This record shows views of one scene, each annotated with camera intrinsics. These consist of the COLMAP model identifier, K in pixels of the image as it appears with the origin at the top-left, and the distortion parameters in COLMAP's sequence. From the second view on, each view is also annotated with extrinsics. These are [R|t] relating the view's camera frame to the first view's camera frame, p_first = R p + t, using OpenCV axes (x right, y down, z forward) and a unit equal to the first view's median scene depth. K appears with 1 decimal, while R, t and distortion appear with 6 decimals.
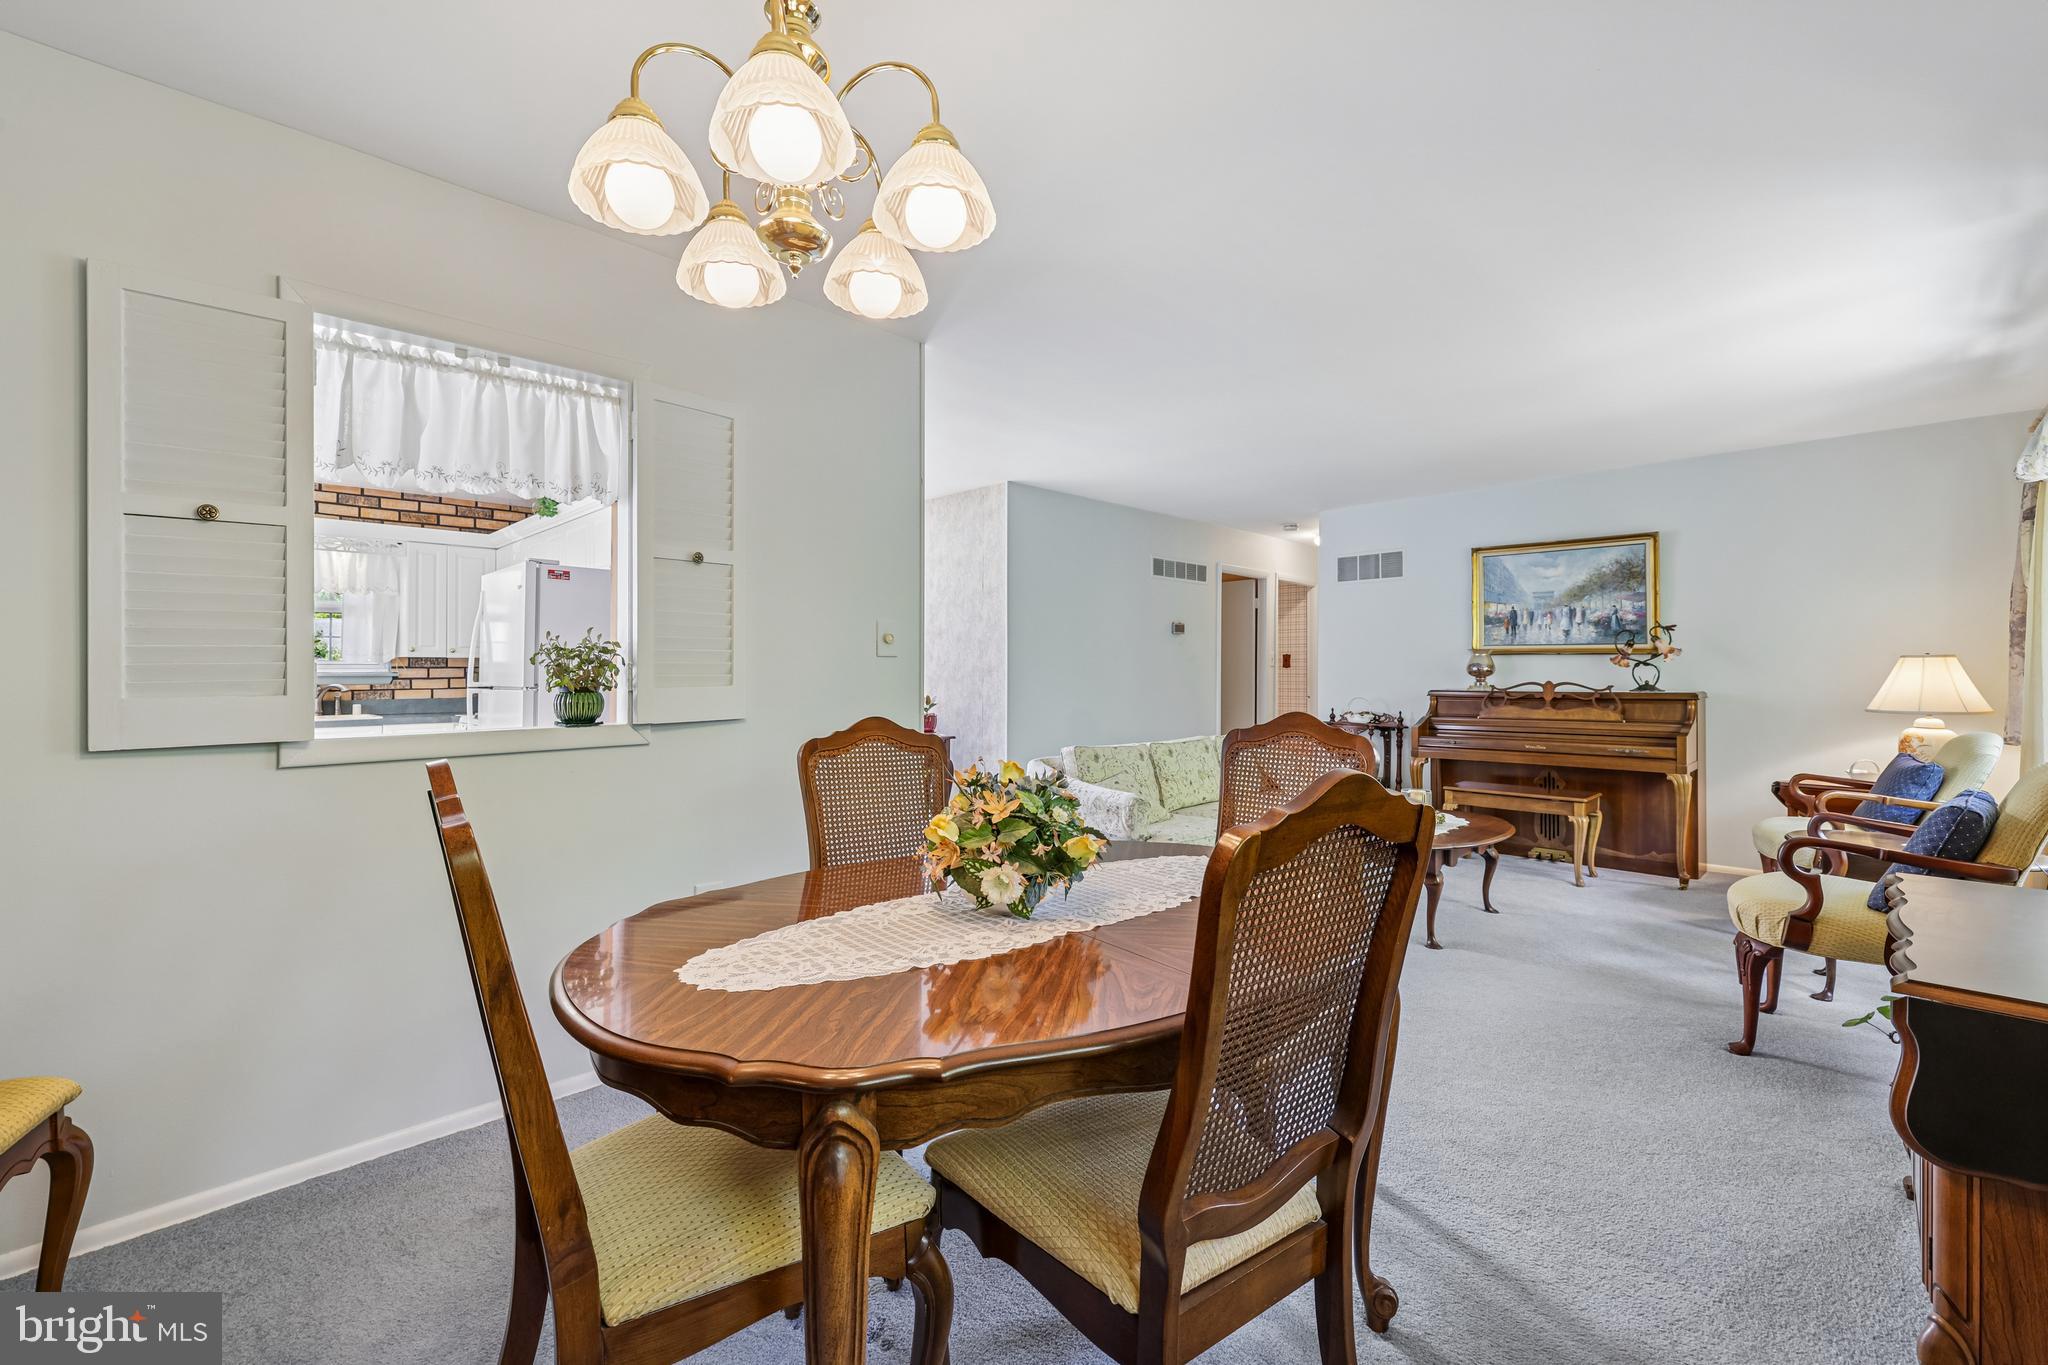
lens RADIAL K [[857.7, 0, 1012.1], [0, 857.7, 661.6], [0, 0, 1]] dist [-0.001040, 0.001292]
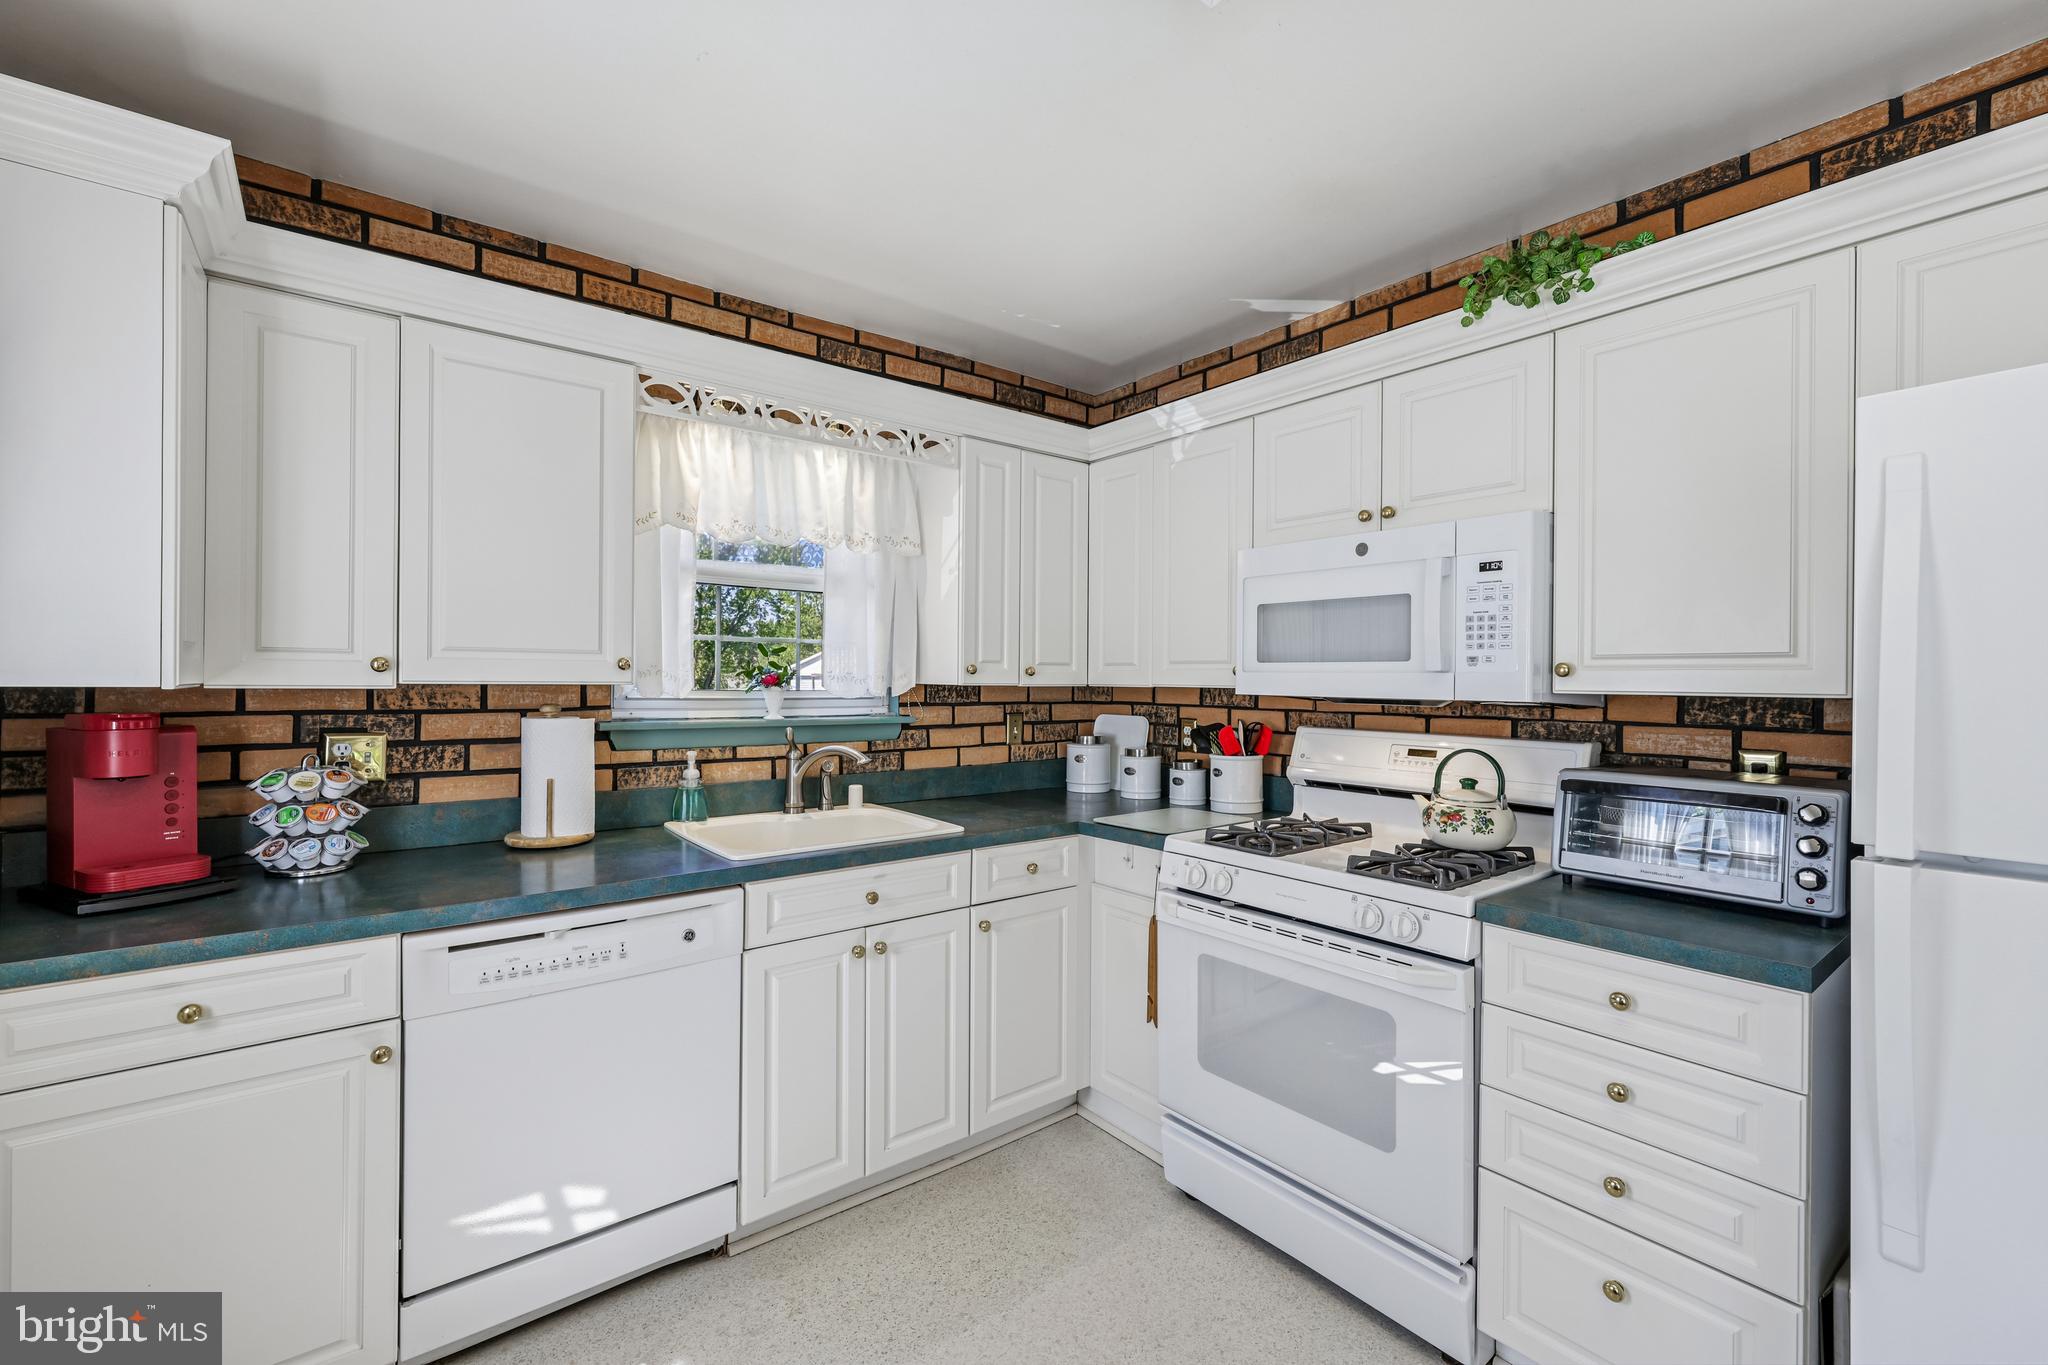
lens RADIAL K [[857.7, 0, 1016.5], [0, 857.7, 680.2], [0, 0, 1]] dist [-0.001040, 0.001292]
pose [[0.991133, 0.008991, -0.132569, -0.598479], [-0.007528, 0.999905, 0.011535, -0.013333], [0.132660, -0.010434, 0.991107, 0.530782]]
